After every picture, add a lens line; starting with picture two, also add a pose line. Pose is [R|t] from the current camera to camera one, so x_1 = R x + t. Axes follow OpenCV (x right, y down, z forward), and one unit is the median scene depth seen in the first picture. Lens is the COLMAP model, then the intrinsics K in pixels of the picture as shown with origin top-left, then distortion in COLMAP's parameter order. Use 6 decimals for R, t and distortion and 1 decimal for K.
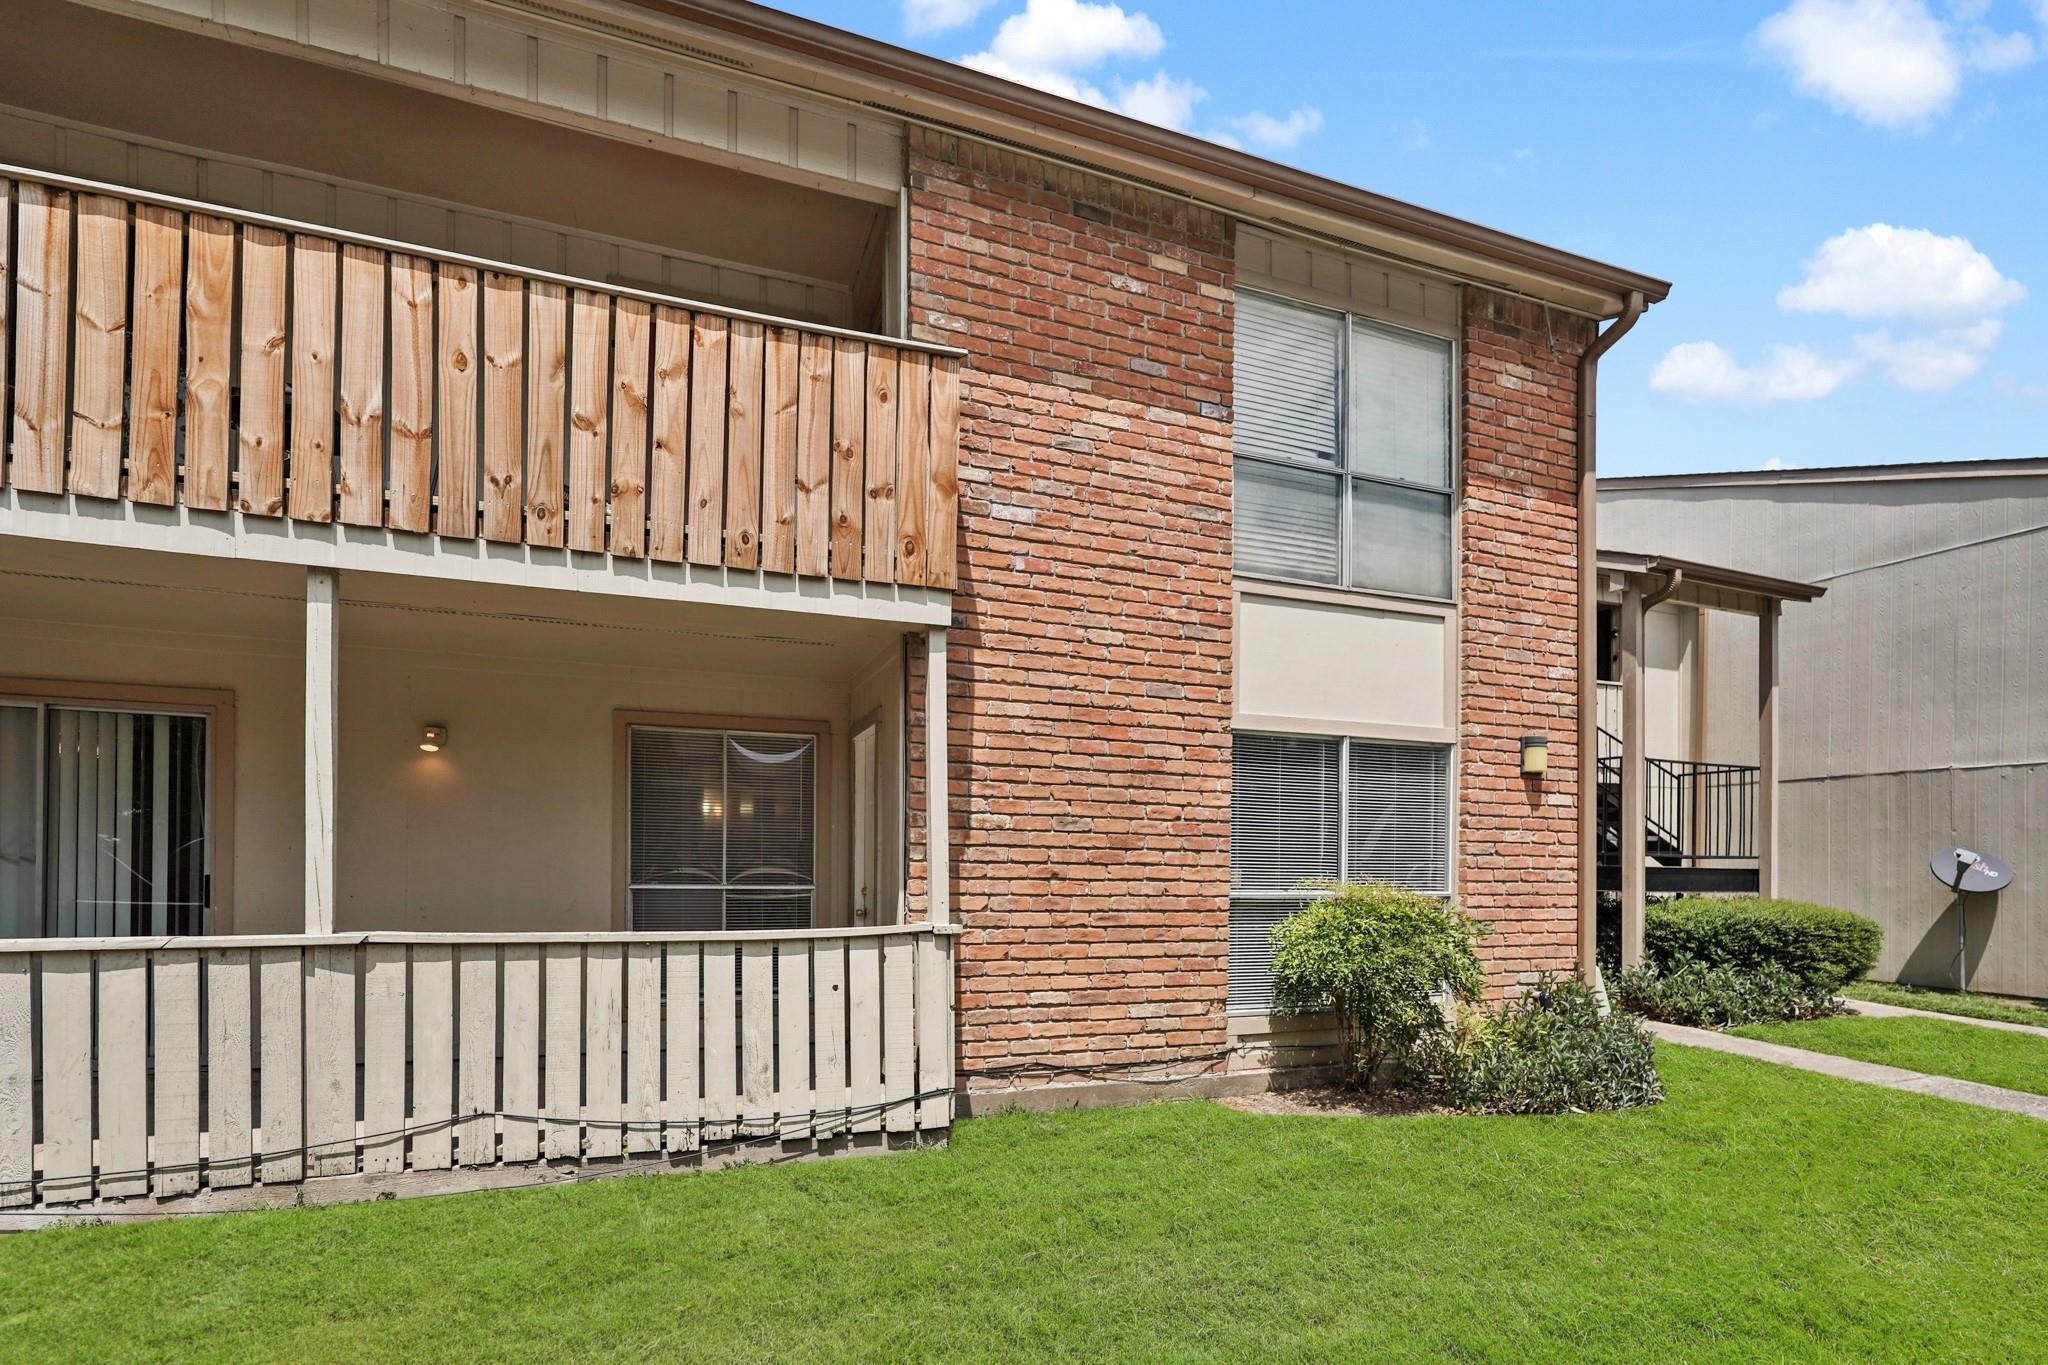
lens RADIAL K [[950.8, 0, 1020.8], [0, 950.8, 852.2], [0, 0, 1]] dist [-0.002268, 0.000348]
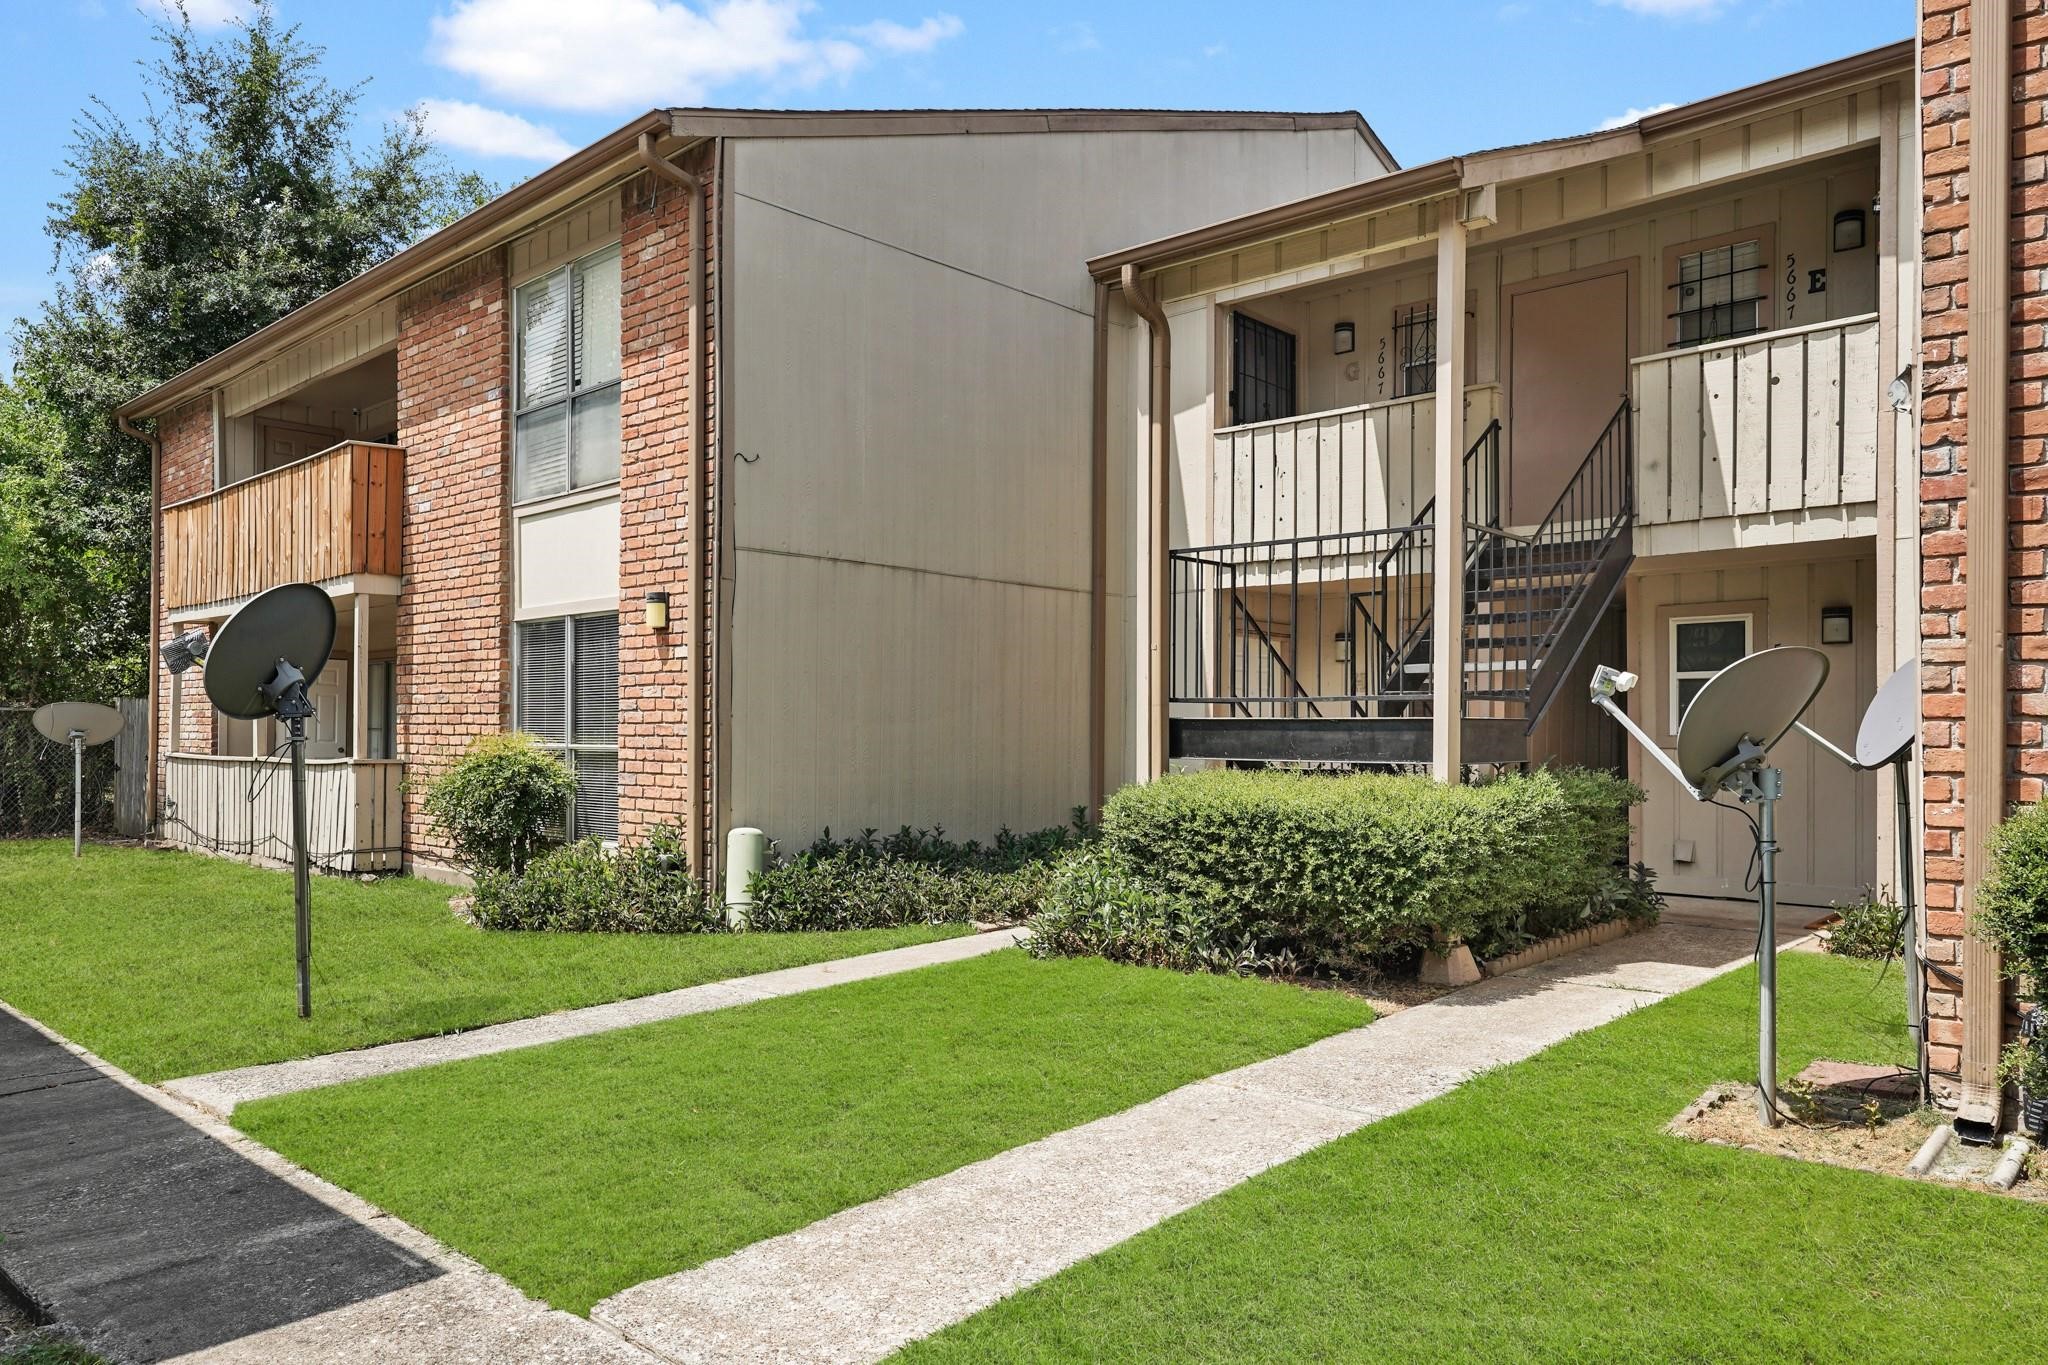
lens RADIAL K [[1375.1, 0, 1027.1], [0, 1375.1, 732.5], [0, 0, 1]] dist [-0.004589, -0.002172]
pose [[0.459550, -0.013663, -0.888047, 2.026398], [0.010226, 0.999897, -0.010092, 0.046660], [0.888093, -0.004443, 0.459642, 0.675435]]
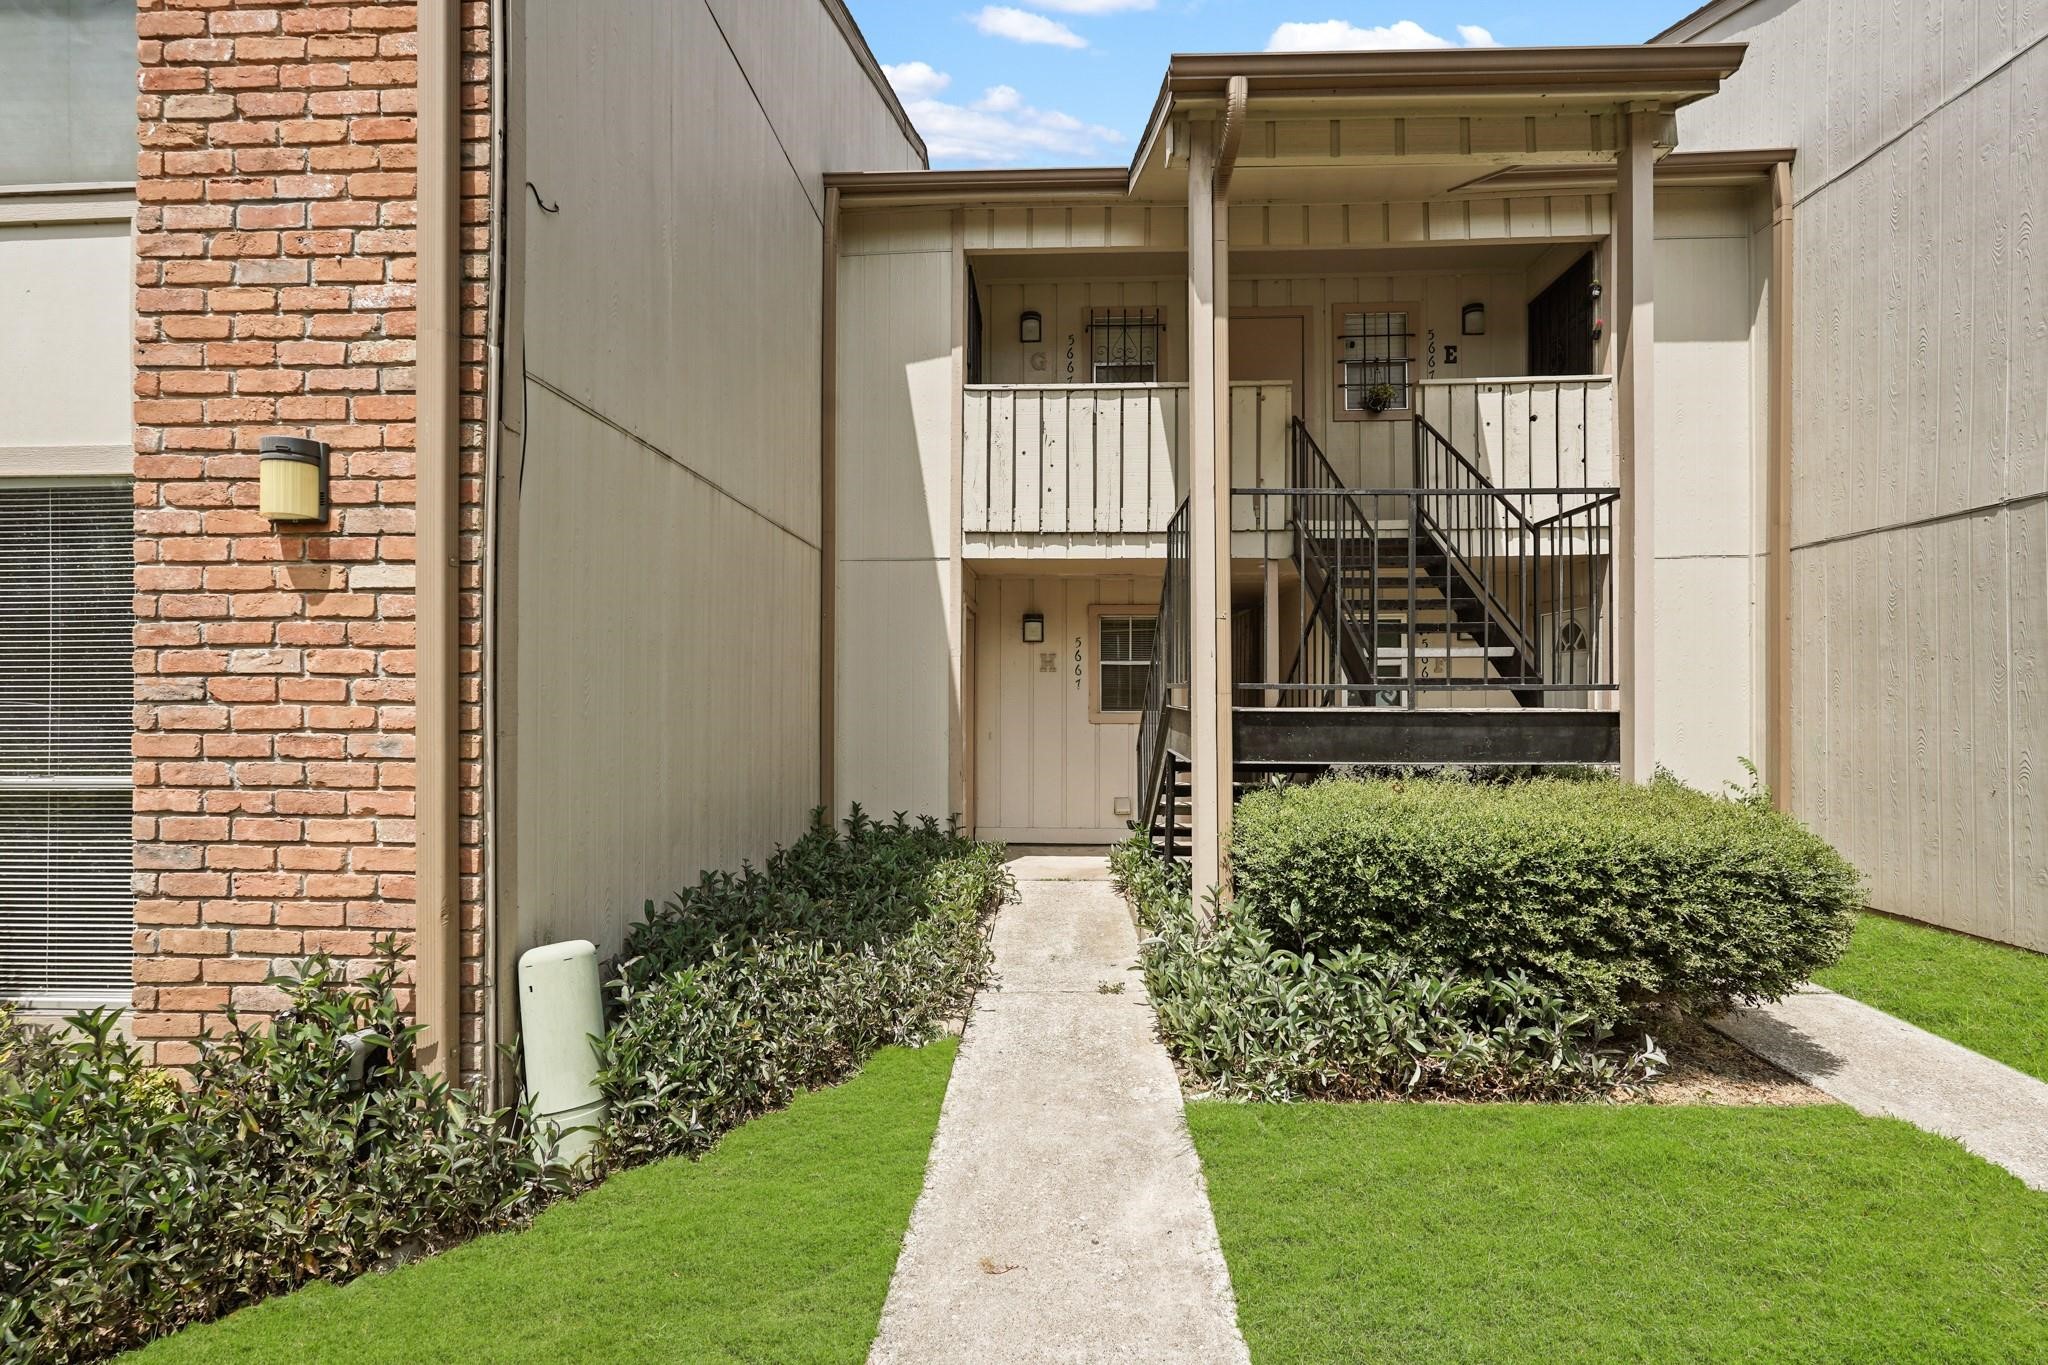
lens RADIAL K [[923.1, 0, 1027.0], [0, 923.1, 689.9], [0, 0, 1]] dist [-0.018234, 0.009414]
pose [[0.922429, -0.018114, -0.385742, 1.034622], [0.018082, 0.999830, -0.003711, 0.005789], [0.385744, -0.003552, 0.922599, 0.730639]]
